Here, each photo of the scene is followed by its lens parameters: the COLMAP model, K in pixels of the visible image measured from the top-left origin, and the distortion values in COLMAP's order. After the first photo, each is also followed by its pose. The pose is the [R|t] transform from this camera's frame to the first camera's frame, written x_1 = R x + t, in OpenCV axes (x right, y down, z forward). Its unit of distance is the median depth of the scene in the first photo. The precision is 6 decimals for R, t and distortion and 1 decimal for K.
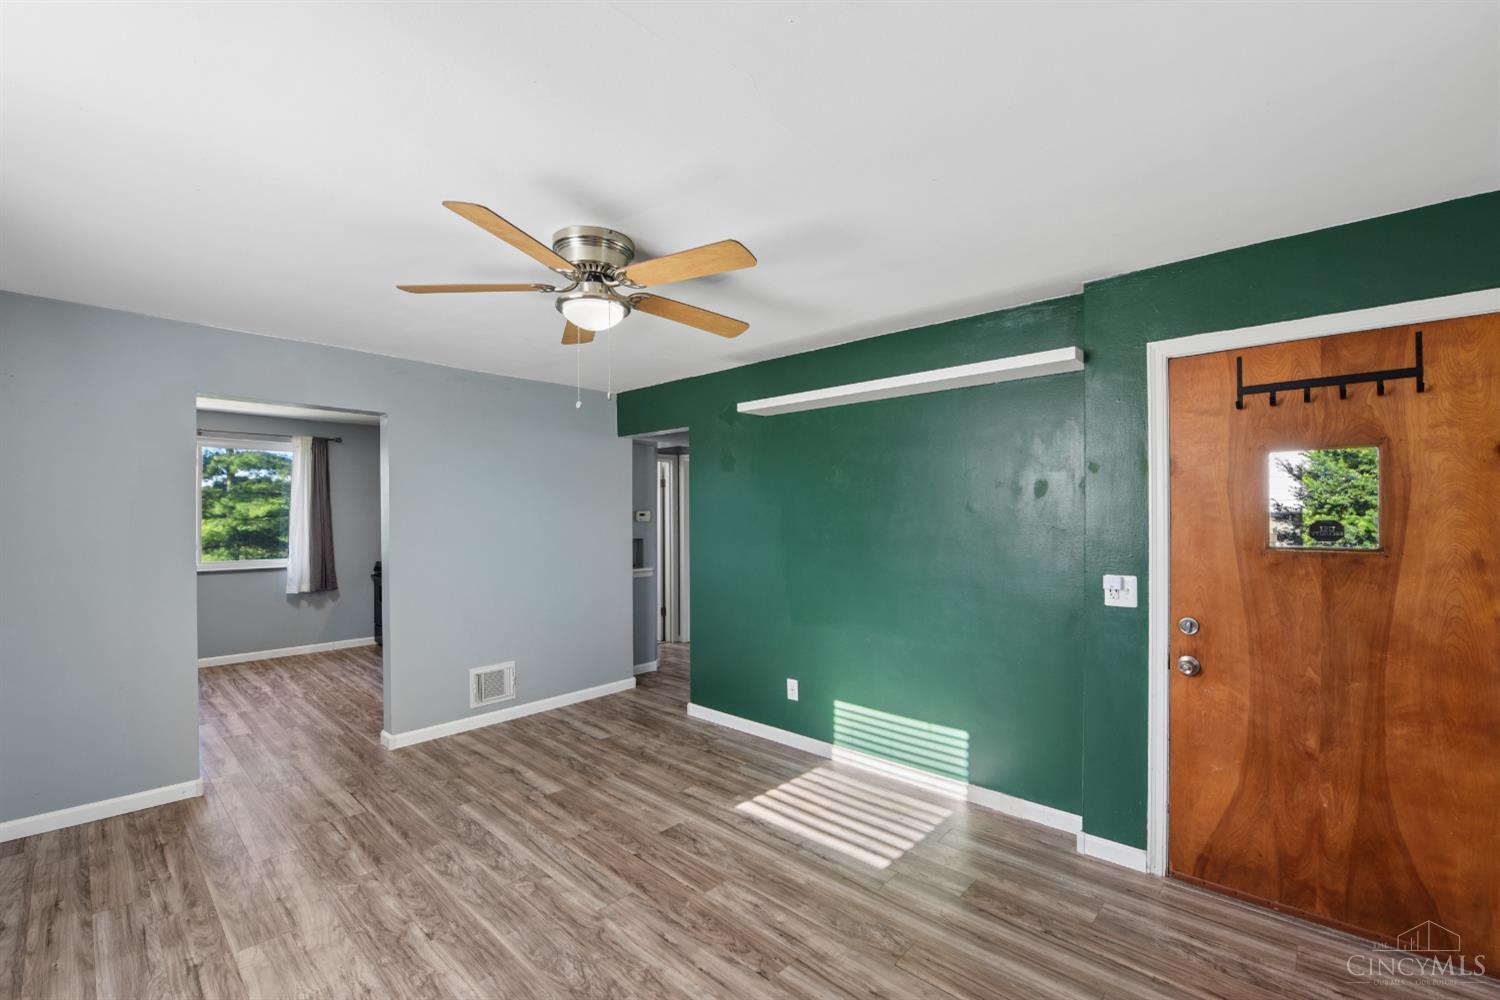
lens RADIAL K [[626.9, 0, 759.5], [0, 626.9, 512.4], [0, 0, 1]] dist [-0.020304, -0.000022]
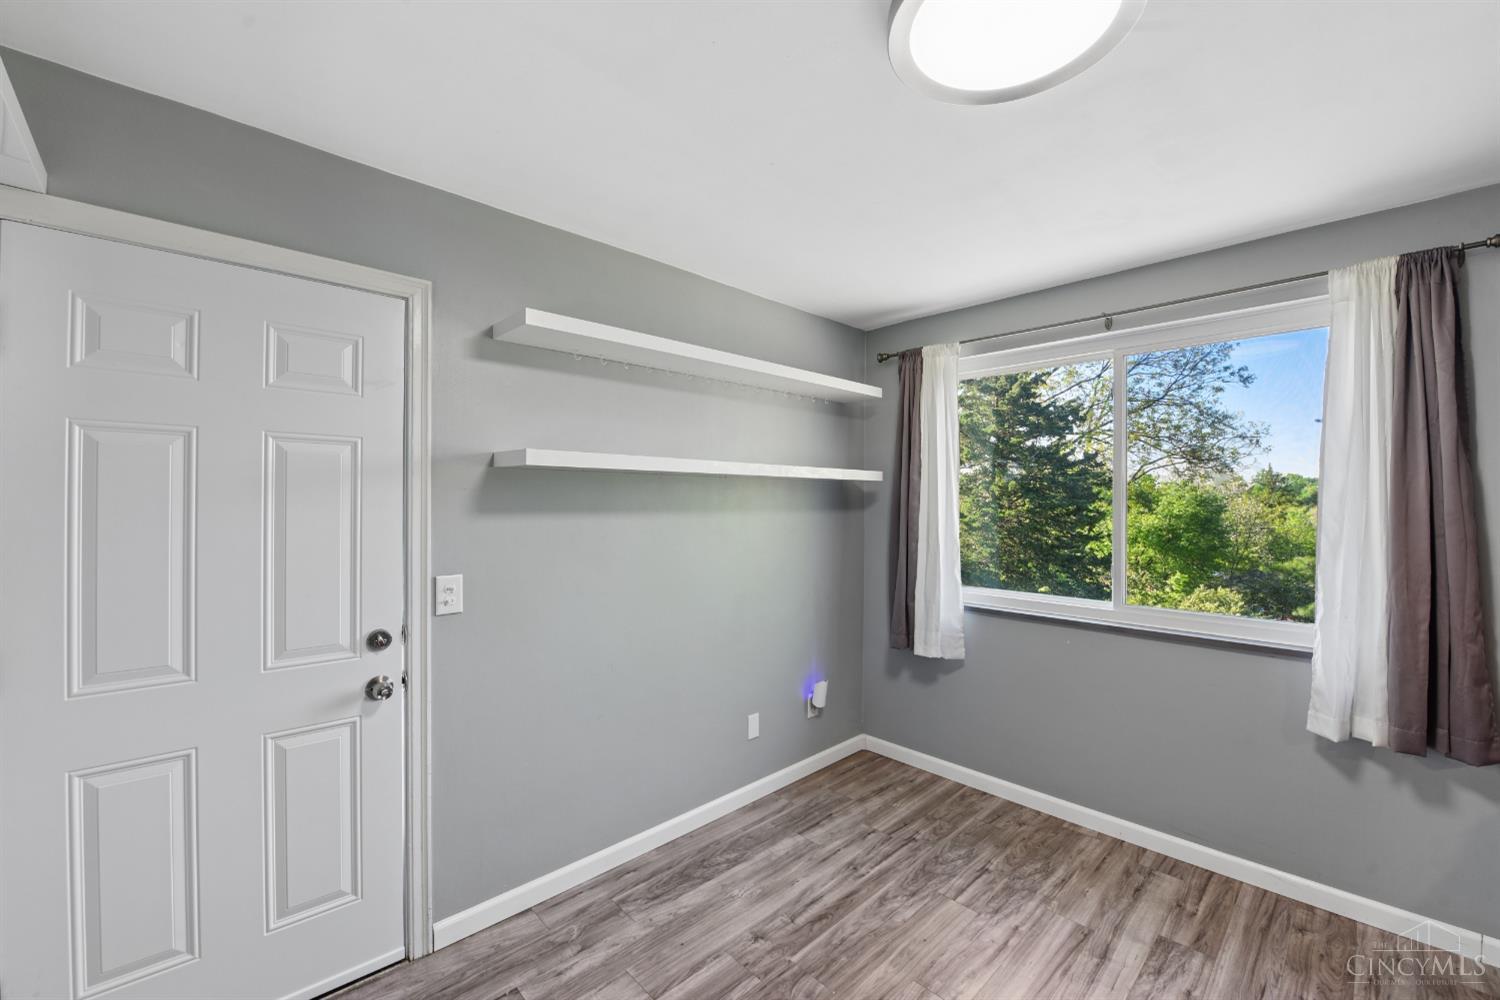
lens RADIAL K [[615.0, 0, 766.7], [0, 615.0, 495.7], [0, 0, 1]] dist [-0.019420, -0.000771]
pose [[-0.063861, -0.005950, -0.997941, -0.934551], [-0.001972, 0.999981, -0.005836, 0.009920], [0.997957, 0.001595, -0.063871, 1.641100]]
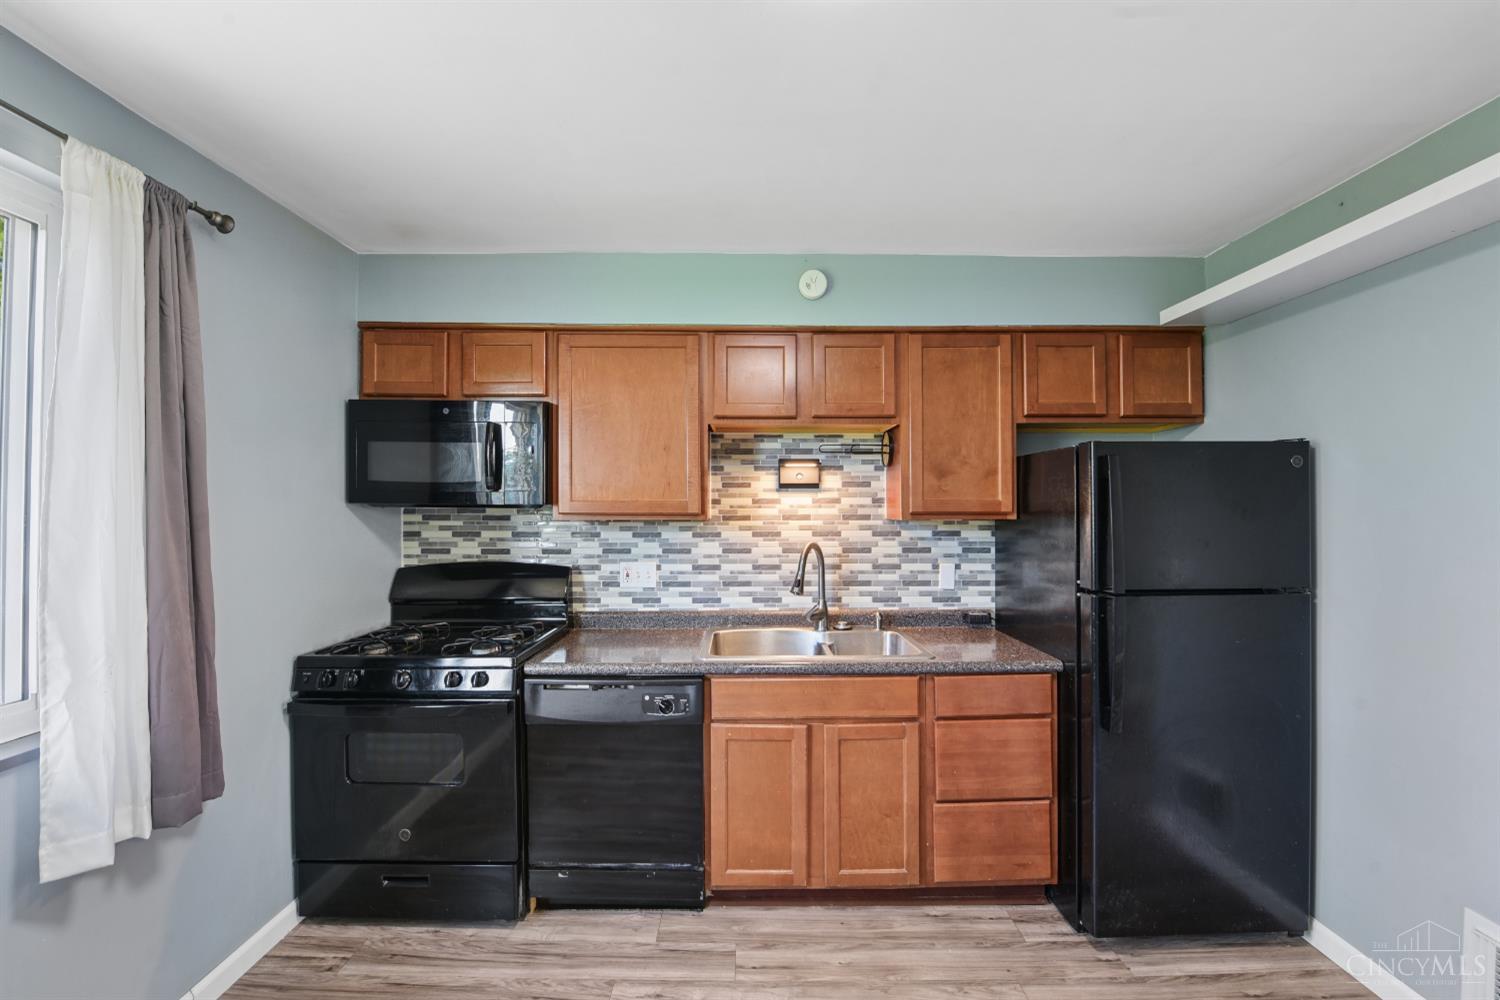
lens RADIAL K [[615.4, 0, 744.7], [0, 615.4, 501.0], [0, 0, 1]] dist [-0.016367, -0.000773]
pose [[0.747594, 0.007461, 0.664114, -1.643564], [-0.000146, 0.999939, -0.011069, 0.017907], [-0.664156, 0.008179, 0.747549, 1.586934]]
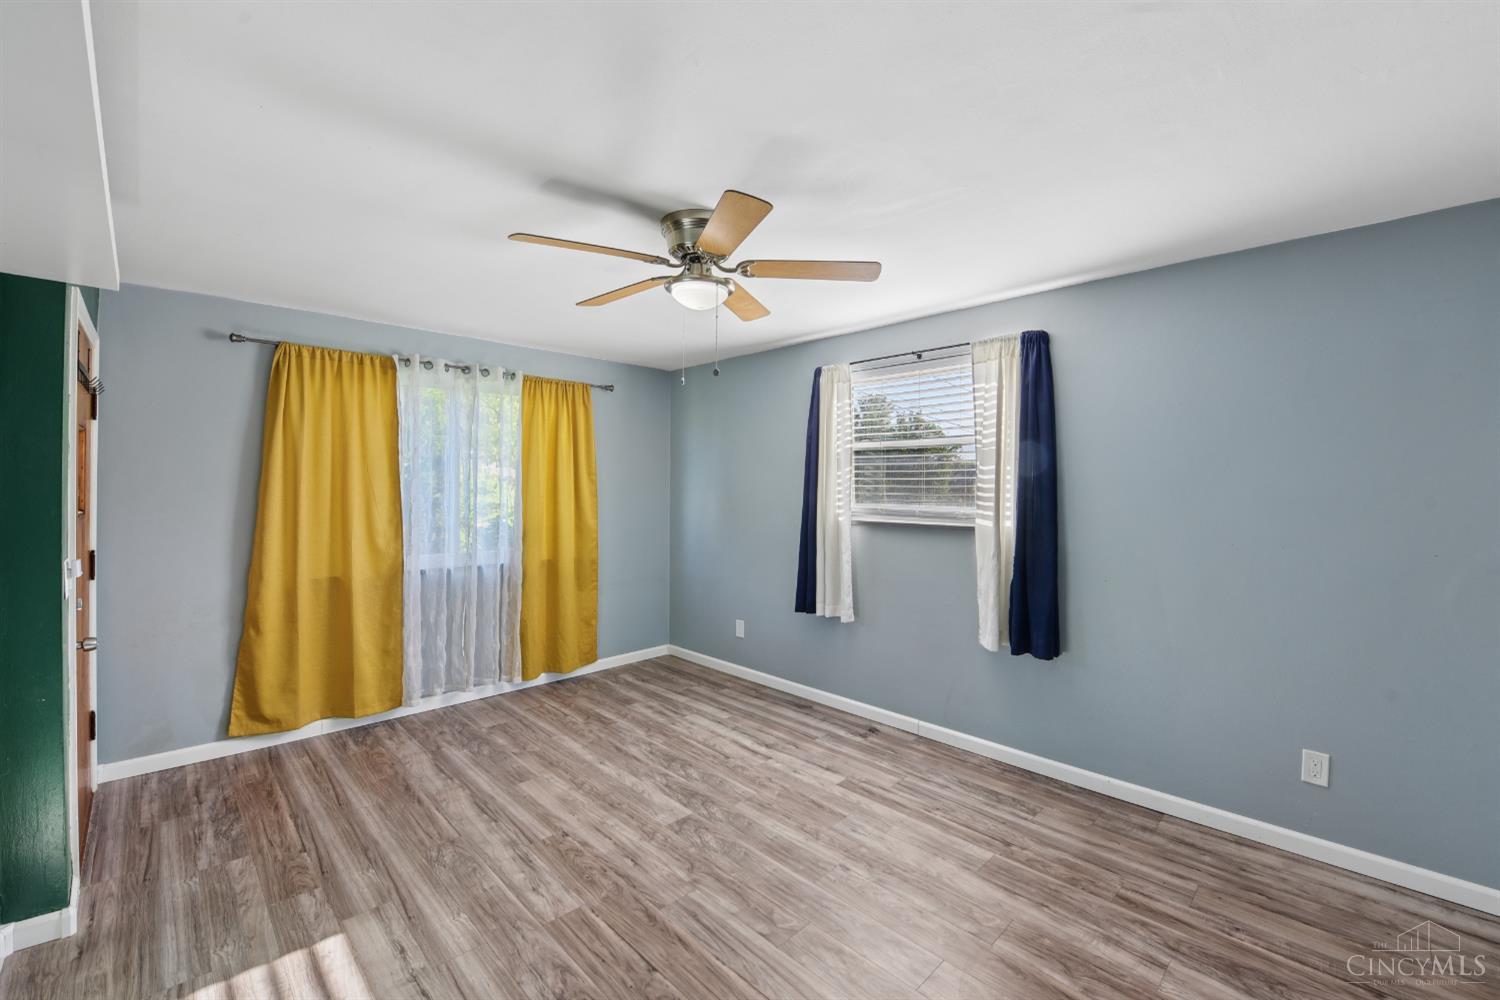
lens RADIAL K [[615.0, 0, 766.7], [0, 615.0, 495.7], [0, 0, 1]] dist [-0.019420, -0.000771]
pose [[-0.998627, -0.003618, 0.052264, -0.349465], [-0.002813, 0.999877, 0.015452, 0.003485], [-0.052314, 0.015283, -0.998514, 1.621625]]
